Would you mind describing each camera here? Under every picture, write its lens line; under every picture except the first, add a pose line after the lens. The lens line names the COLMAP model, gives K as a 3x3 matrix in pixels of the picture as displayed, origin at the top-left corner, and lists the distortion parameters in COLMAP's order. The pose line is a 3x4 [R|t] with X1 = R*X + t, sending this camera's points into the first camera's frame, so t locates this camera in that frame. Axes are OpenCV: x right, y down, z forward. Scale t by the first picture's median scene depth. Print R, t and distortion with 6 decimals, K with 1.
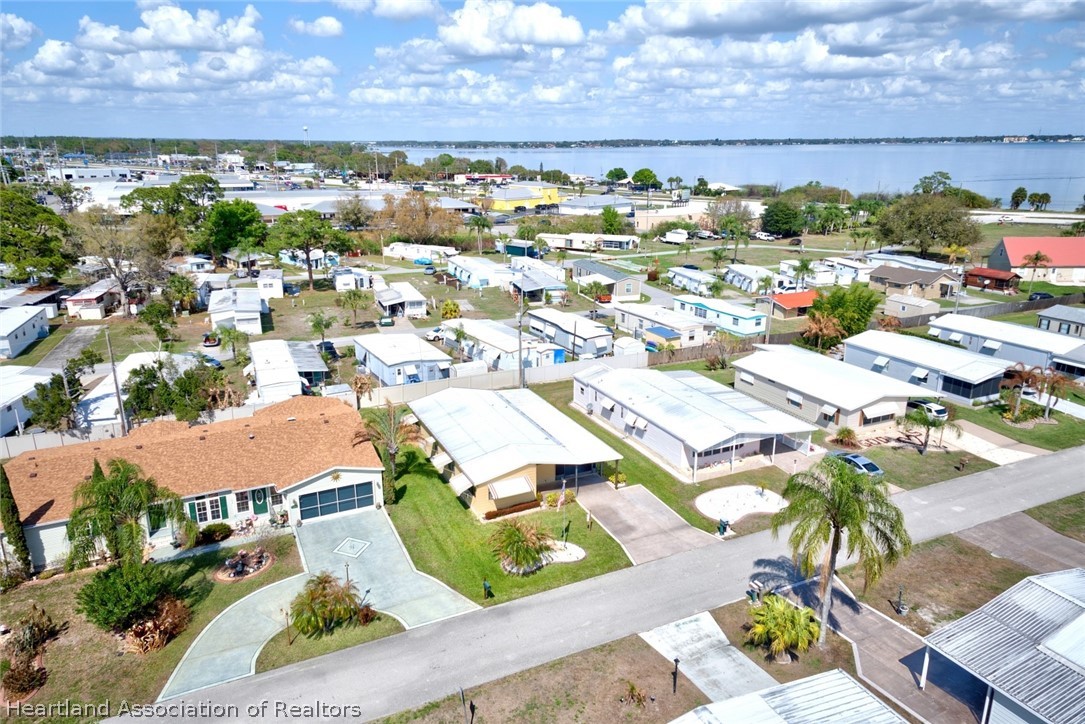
lens RADIAL K [[724.8, 0, 542.5], [0, 724.8, 361.0], [0, 0, 1]] dist [0.067107, -0.033920]
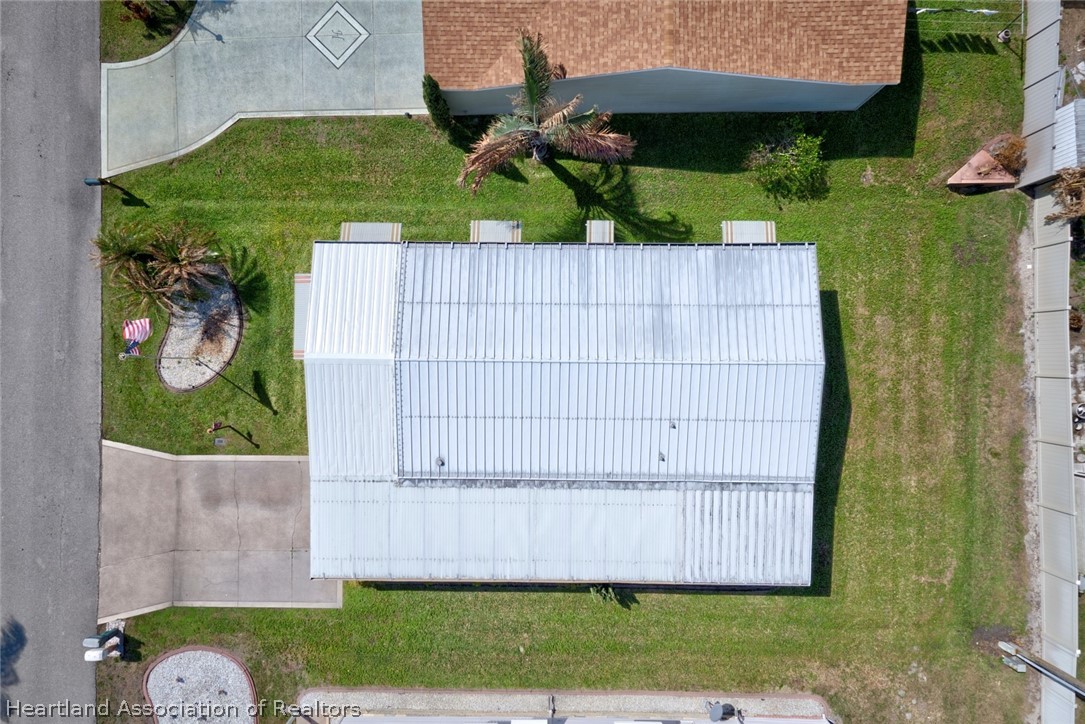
lens RADIAL K [[724.8, 0, 537.5], [0, 724.8, 361.8], [0, 0, 1]] dist [0.067107, -0.033920]
pose [[-0.439323, 0.898286, -0.008837, -0.050284], [-0.248457, -0.112048, 0.962140, -0.228815], [0.863287, 0.424886, 0.272411, 0.629502]]
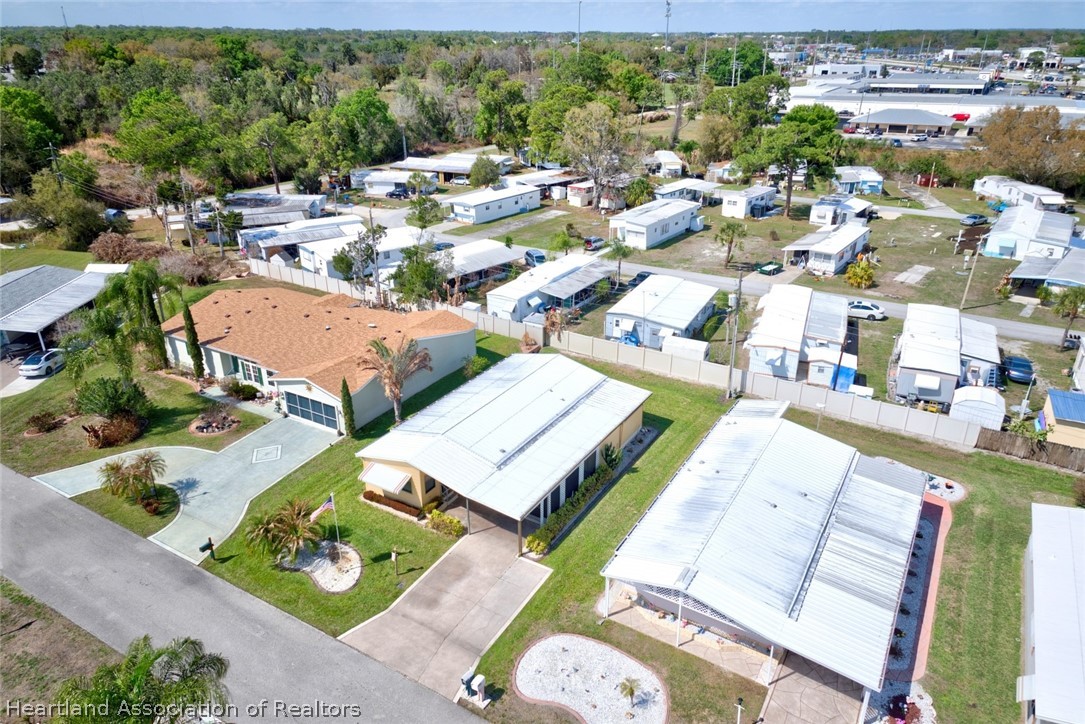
lens RADIAL K [[724.8, 0, 544.8], [0, 724.8, 362.8], [0, 0, 1]] dist [0.067107, -0.033920]
pose [[0.550499, 0.342371, -0.761402, 0.407387], [-0.241521, 0.938351, 0.247317, -0.127021], [0.799136, 0.047747, 0.599251, 0.395997]]
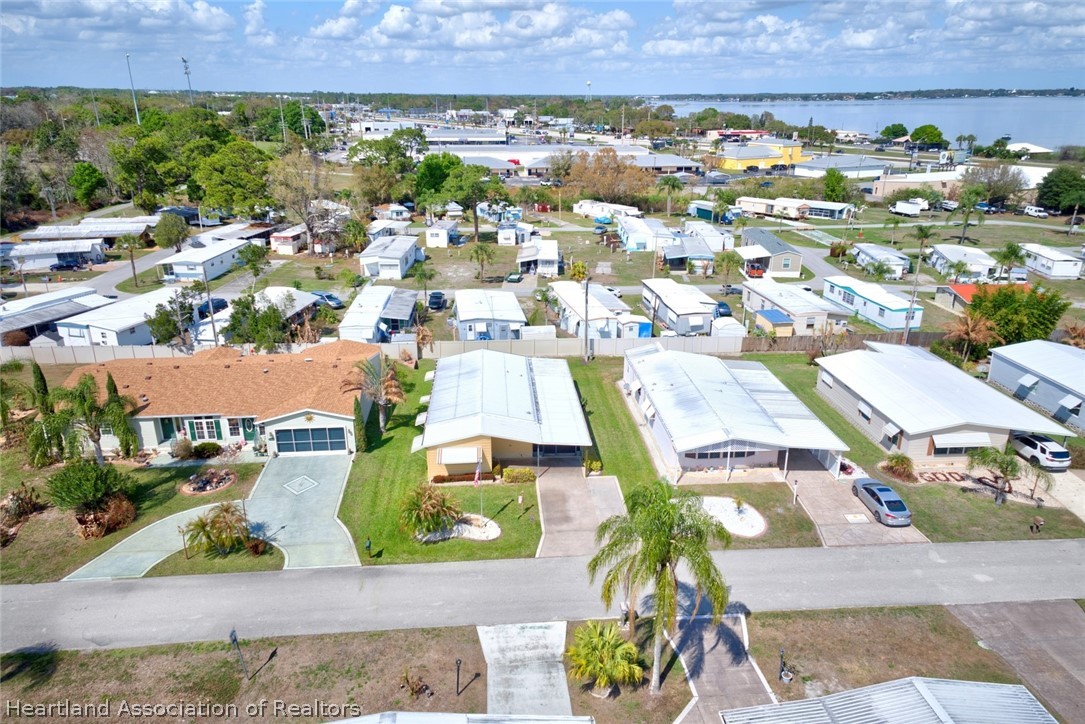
lens RADIAL K [[724.8, 0, 543.5], [0, 724.8, 361.8], [0, 0, 1]] dist [0.067107, -0.033920]
pose [[0.932769, 0.124956, -0.338125, 0.238460], [-0.105272, 0.991534, 0.076018, -0.025273], [0.344761, -0.035312, 0.938026, 0.070118]]
